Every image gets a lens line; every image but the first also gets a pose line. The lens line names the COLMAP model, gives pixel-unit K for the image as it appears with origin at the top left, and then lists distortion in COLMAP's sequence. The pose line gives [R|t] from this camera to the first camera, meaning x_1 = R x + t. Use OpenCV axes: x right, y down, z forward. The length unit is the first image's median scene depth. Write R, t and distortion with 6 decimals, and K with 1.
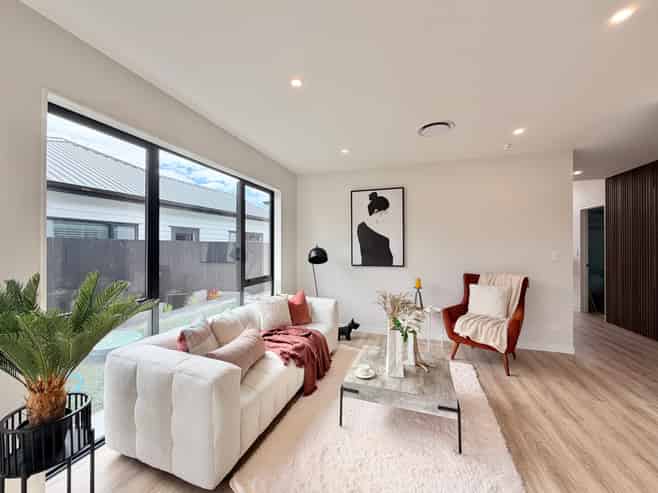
lens RADIAL K [[259.3, 0, 329.0], [0, 259.3, 246.5], [0, 0, 1]] dist [0.002416, 0.000294]
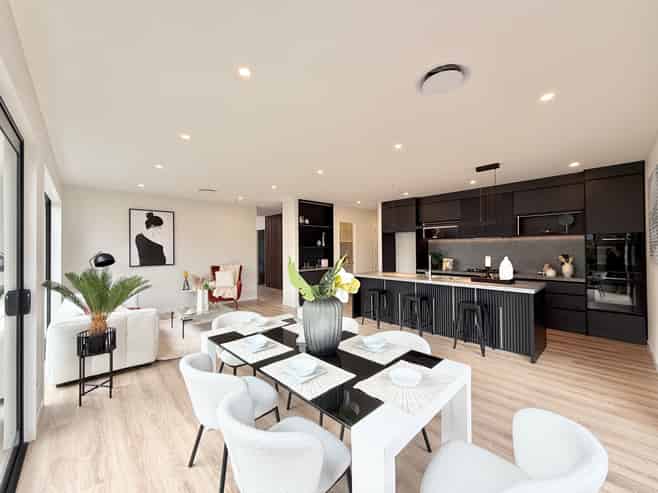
lens RADIAL K [[259.3, 0, 329.0], [0, 259.3, 246.5], [0, 0, 1]] dist [0.002416, 0.000294]
pose [[0.478264, -0.000368, 0.878216, -0.593254], [0.007603, 0.999964, -0.003722, -0.015375], [-0.878183, 0.008457, 0.478250, -0.499870]]
